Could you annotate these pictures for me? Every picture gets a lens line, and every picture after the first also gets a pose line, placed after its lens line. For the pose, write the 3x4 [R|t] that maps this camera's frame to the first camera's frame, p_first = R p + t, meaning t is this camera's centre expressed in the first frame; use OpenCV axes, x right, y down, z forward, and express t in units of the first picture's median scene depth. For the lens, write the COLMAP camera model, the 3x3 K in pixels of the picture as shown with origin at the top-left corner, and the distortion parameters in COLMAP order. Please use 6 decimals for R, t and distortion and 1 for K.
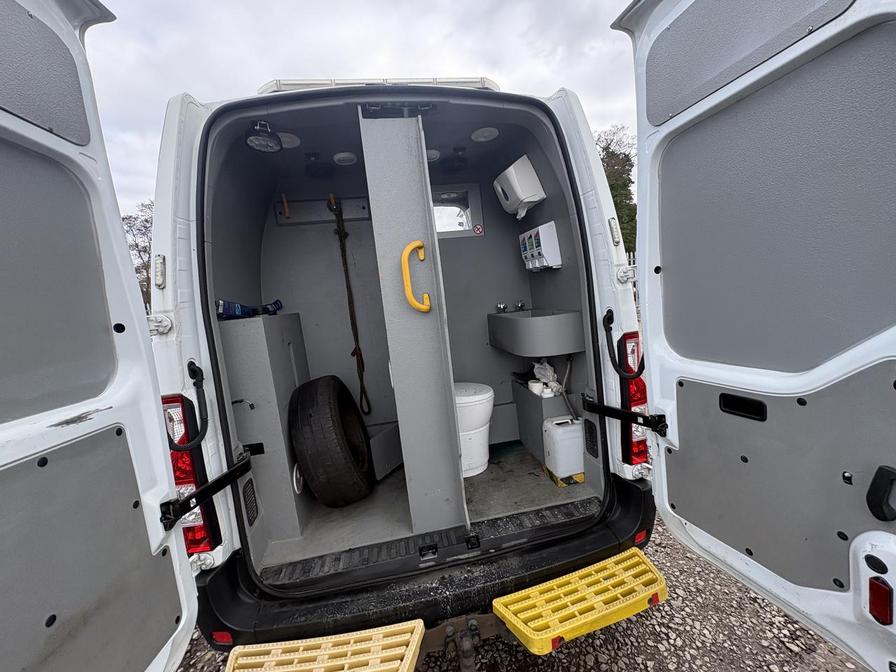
lens RADIAL K [[357.1, 0, 447.0], [0, 357.1, 334.8], [0, 0, 1]] dist [0.001783, -0.000086]
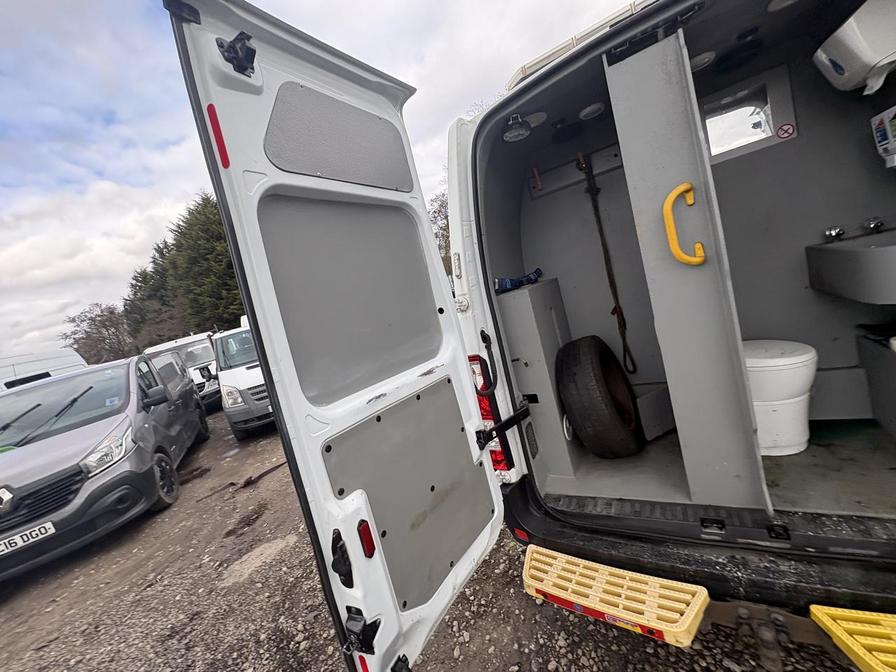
lens RADIAL K [[359.0, 0, 443.8], [0, 359.0, 330.9], [0, 0, 1]] dist [-0.002079, -0.000212]
pose [[0.763935, -0.021638, -0.644930, 0.024953], [0.103386, 0.990631, 0.089227, -0.045003], [0.636957, -0.134840, 0.759015, -0.078463]]
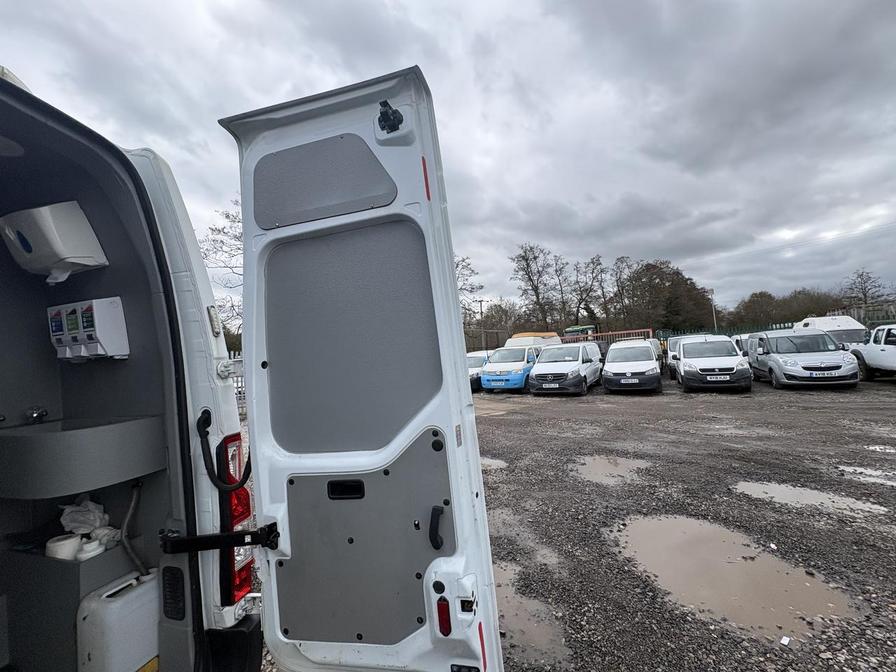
lens RADIAL K [[357.1, 0, 447.0], [0, 357.1, 334.8], [0, 0, 1]] dist [0.001783, -0.000086]
pose [[0.468931, 0.121511, 0.874836, -0.035997], [0.128346, 0.970603, -0.203609, 0.001568], [-0.873860, 0.207761, 0.439551, 0.103756]]
